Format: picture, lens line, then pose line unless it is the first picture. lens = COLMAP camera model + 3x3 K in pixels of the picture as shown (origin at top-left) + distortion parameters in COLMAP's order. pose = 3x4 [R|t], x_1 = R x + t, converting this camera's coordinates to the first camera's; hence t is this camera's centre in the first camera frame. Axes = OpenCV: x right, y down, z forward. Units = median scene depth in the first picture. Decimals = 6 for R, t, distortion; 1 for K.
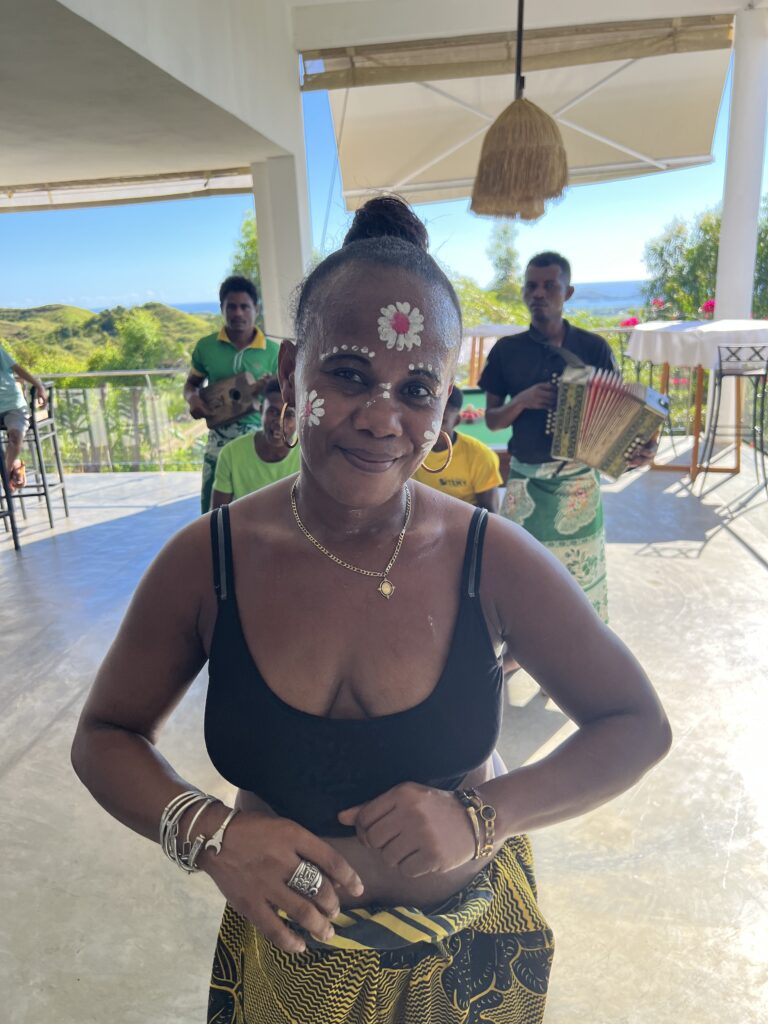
lens RADIAL K [[767.8, 0, 379.3], [0, 767.8, 511.5], [0, 0, 1]] dist [-0.004696, -0.030238]
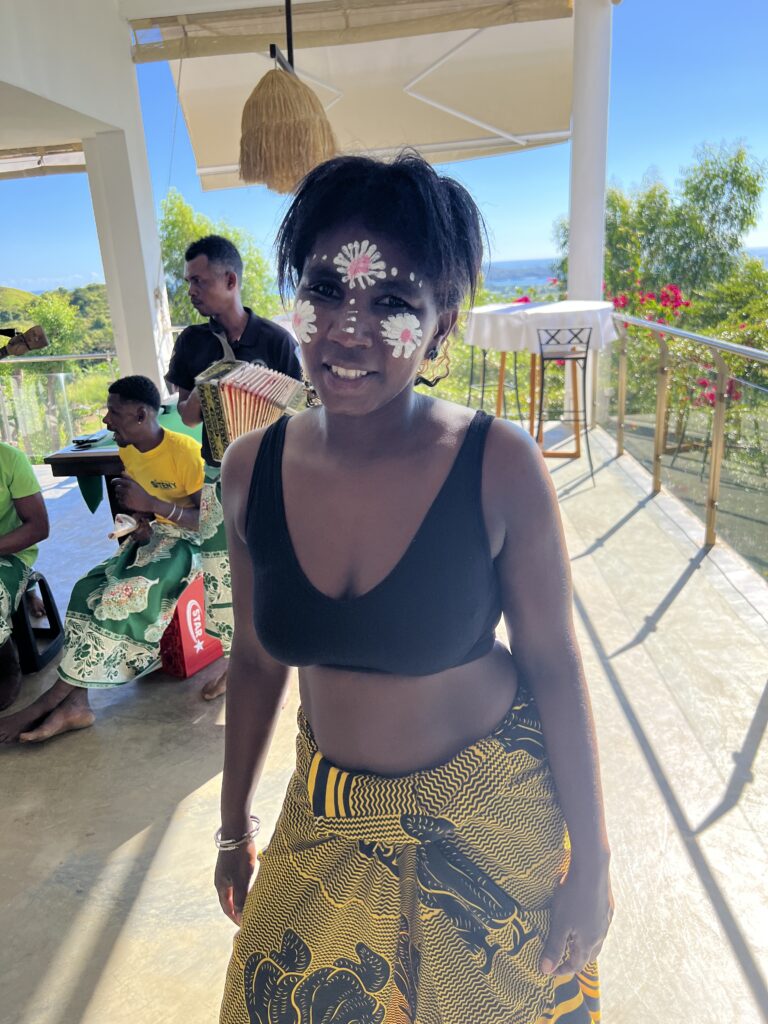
lens RADIAL K [[767.8, 0, 384.7], [0, 767.8, 513.7], [0, 0, 1]] dist [-0.004696, -0.030238]
pose [[0.997797, -0.026629, 0.060767, 0.138353], [0.024907, 0.999271, 0.028921, -0.011510], [-0.061493, -0.027344, 0.997733, 0.026302]]
